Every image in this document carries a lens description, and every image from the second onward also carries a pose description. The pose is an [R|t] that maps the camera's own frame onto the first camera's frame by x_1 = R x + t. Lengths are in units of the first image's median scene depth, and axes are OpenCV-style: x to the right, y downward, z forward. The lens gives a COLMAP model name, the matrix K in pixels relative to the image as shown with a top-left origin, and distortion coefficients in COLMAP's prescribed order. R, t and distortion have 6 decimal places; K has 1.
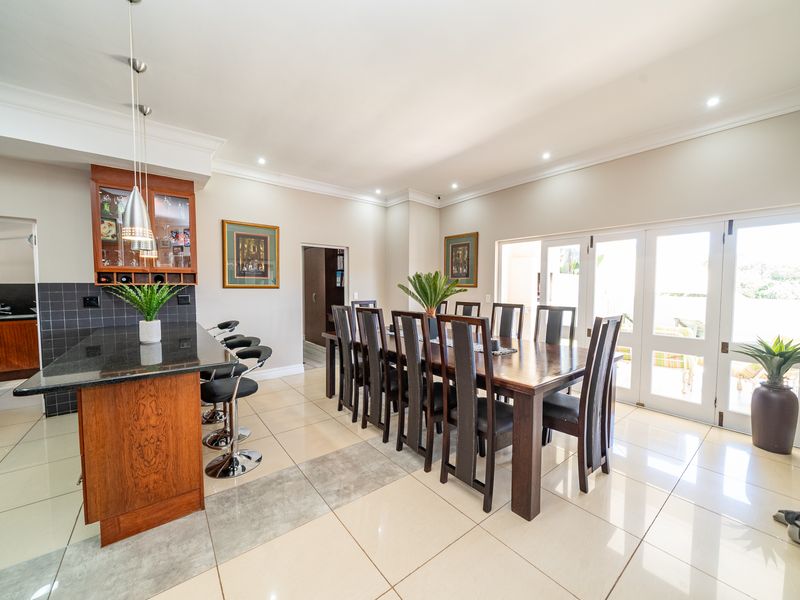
lens RADIAL K [[310.9, 0, 399.3], [0, 310.9, 299.1], [0, 0, 1]] dist [-0.003400, -0.000190]
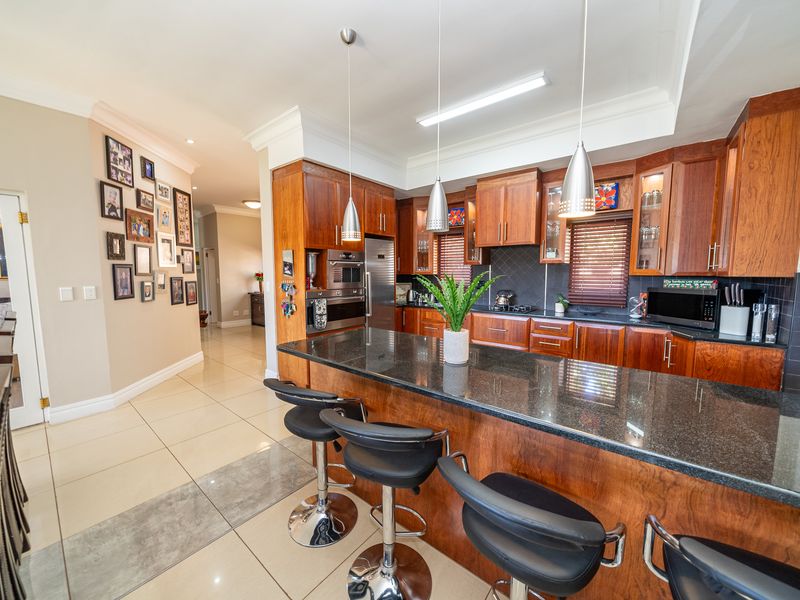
lens RADIAL K [[310.9, 0, 398.6], [0, 310.9, 297.5], [0, 0, 1]] dist [-0.003400, -0.000190]
pose [[-0.976029, 0.020583, -0.216666, -0.314845], [-0.007614, 0.991679, 0.128507, -0.053394], [0.217508, 0.127076, -0.967751, 0.958979]]
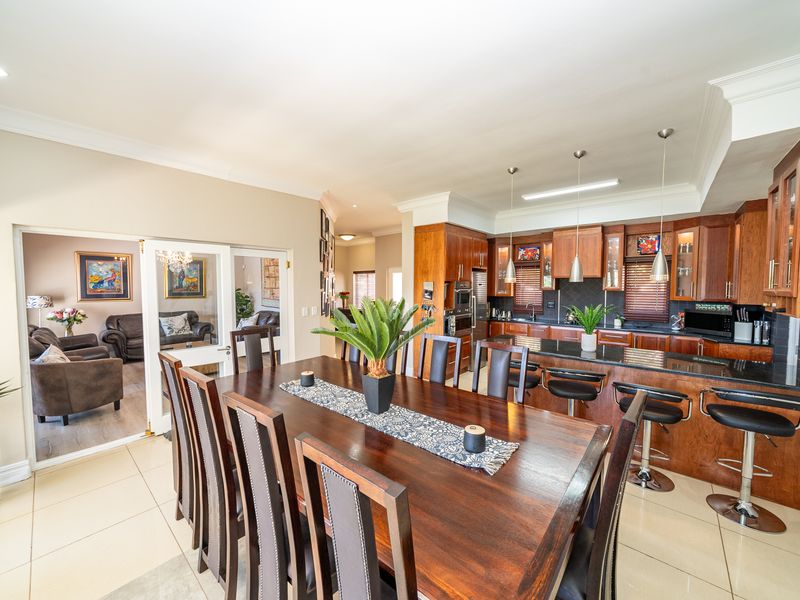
lens RADIAL K [[310.9, 0, 403.1], [0, 310.9, 298.7], [0, 0, 1]] dist [-0.003400, -0.000190]
pose [[-0.983124, 0.008362, -0.182751, 0.117929], [-0.007865, 0.996099, 0.087887, -0.110947], [0.182773, 0.087841, -0.979223, 1.253520]]
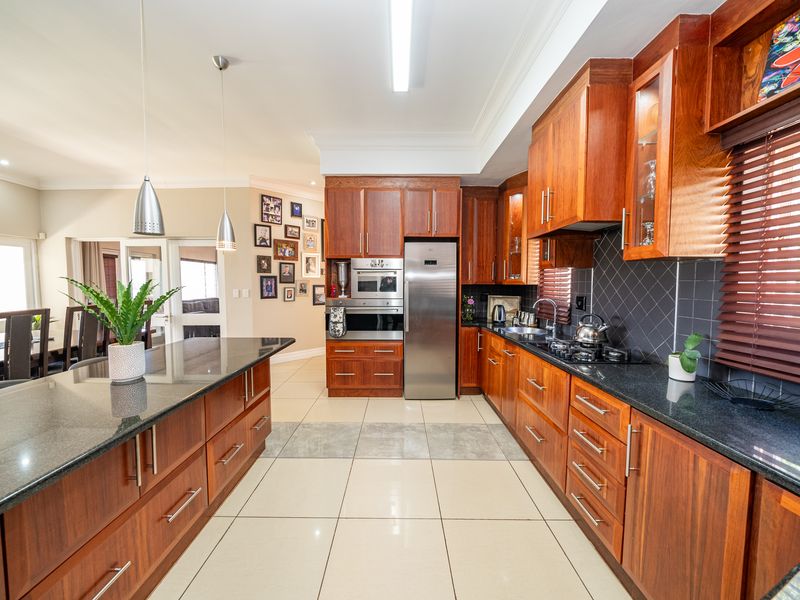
lens RADIAL K [[310.9, 0, 397.4], [0, 310.9, 300.0], [0, 0, 1]] dist [-0.003400, -0.000190]
pose [[-0.781073, -0.036082, 0.623396, -0.956651], [0.029618, 0.995065, 0.094703, -0.036398], [-0.623737, 0.092434, -0.776150, 0.665459]]
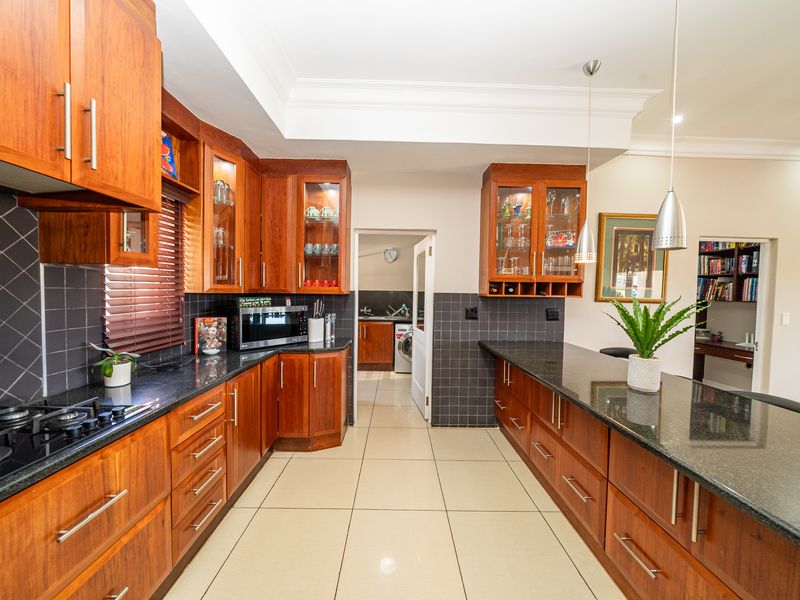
lens RADIAL K [[310.9, 0, 401.9], [0, 310.9, 301.1], [0, 0, 1]] dist [-0.003400, -0.000190]
pose [[0.792955, 0.033615, -0.608352, -0.473438], [-0.043673, 0.999044, -0.001723, -0.013842], [0.607712, 0.027935, 0.793666, 0.095225]]
